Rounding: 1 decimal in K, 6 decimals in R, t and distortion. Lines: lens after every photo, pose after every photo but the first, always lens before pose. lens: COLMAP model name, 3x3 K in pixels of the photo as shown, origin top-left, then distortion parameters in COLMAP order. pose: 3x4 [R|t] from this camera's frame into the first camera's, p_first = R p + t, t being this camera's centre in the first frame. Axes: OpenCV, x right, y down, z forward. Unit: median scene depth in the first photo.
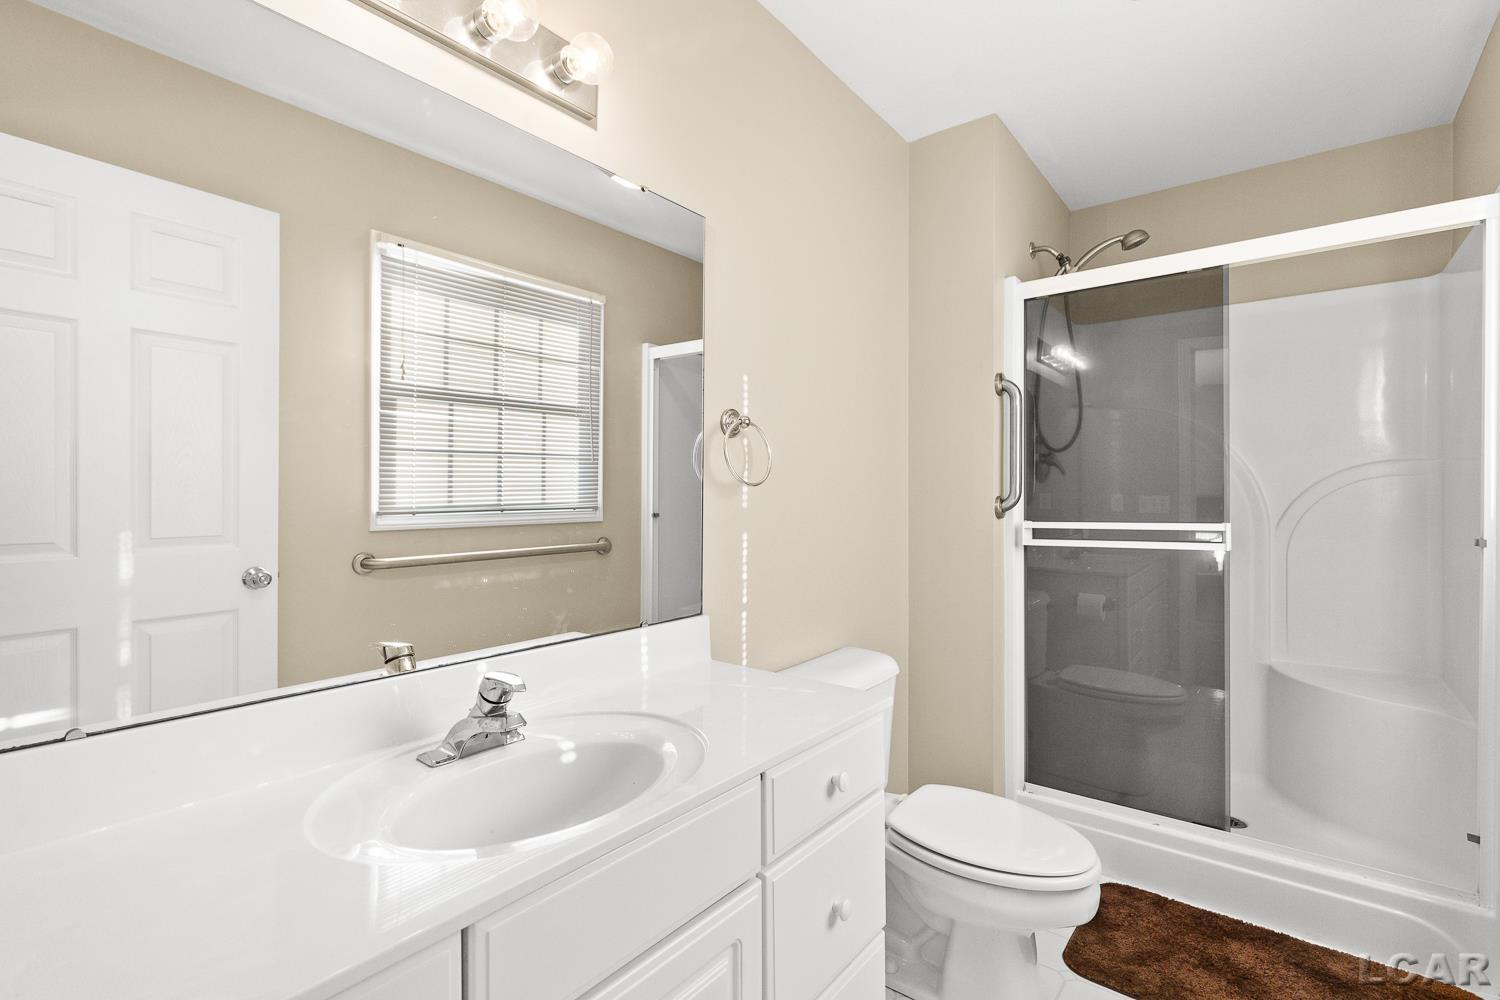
lens RADIAL K [[680.6, 0, 761.6], [0, 680.6, 503.5], [0, 0, 1]] dist [0.003175, 0.000002]
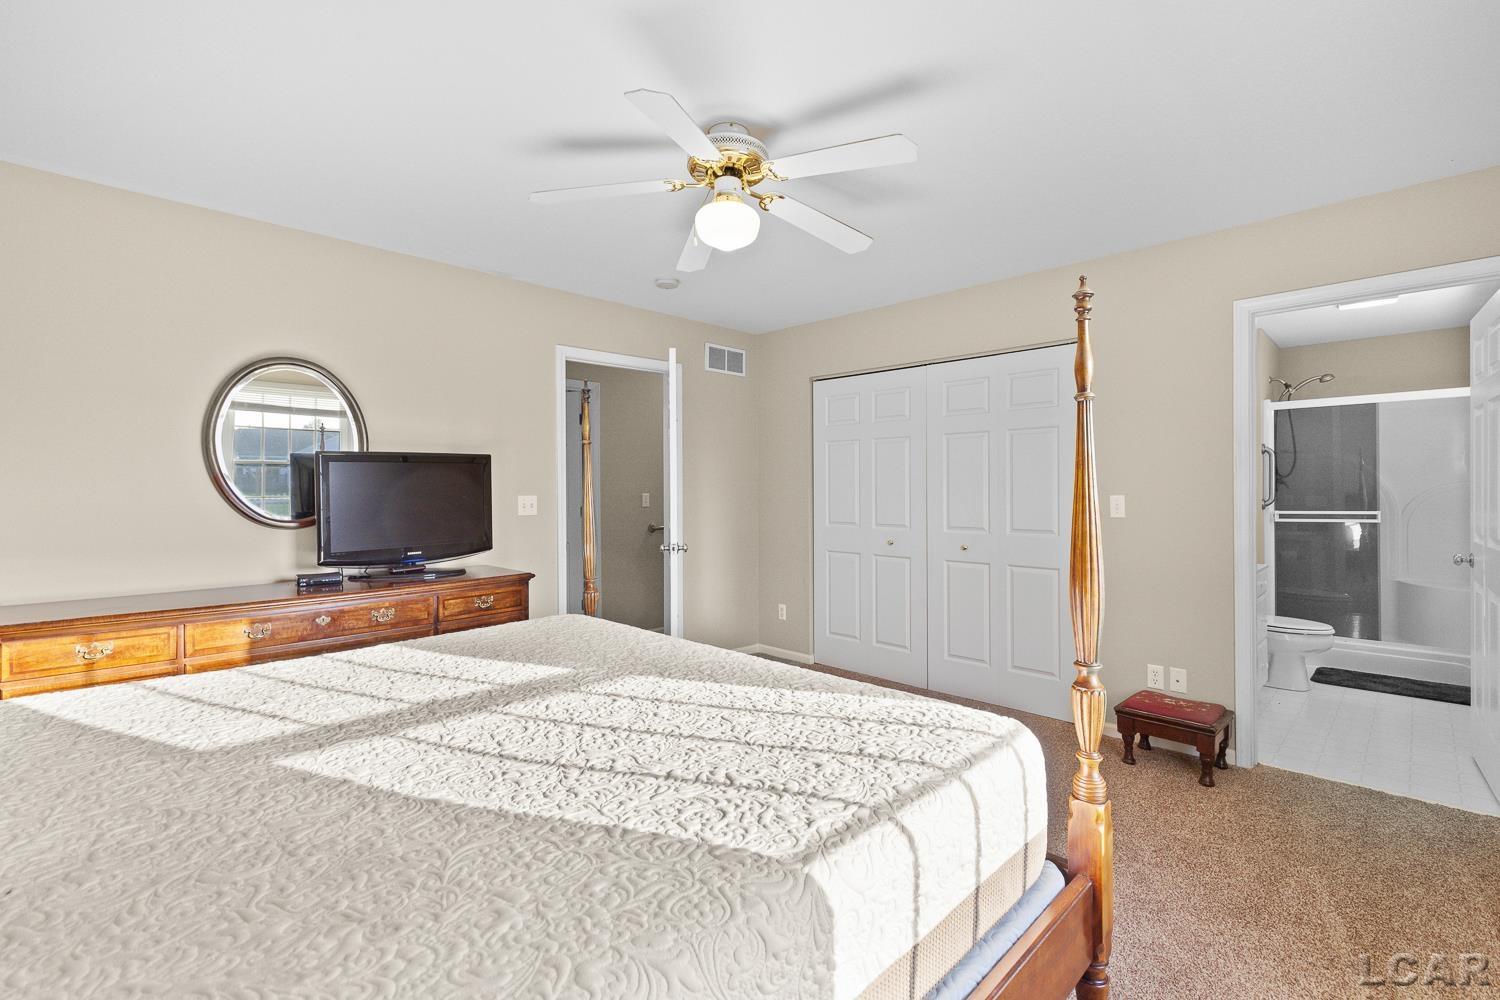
lens RADIAL K [[680.6, 0, 761.6], [0, 680.6, 503.5], [0, 0, 1]] dist [0.003175, 0.000002]
pose [[0.993187, -0.014824, -0.115583, -1.001225], [0.015045, 0.999886, 0.001036, -0.024033], [0.115555, -0.002768, 0.993297, -1.371443]]
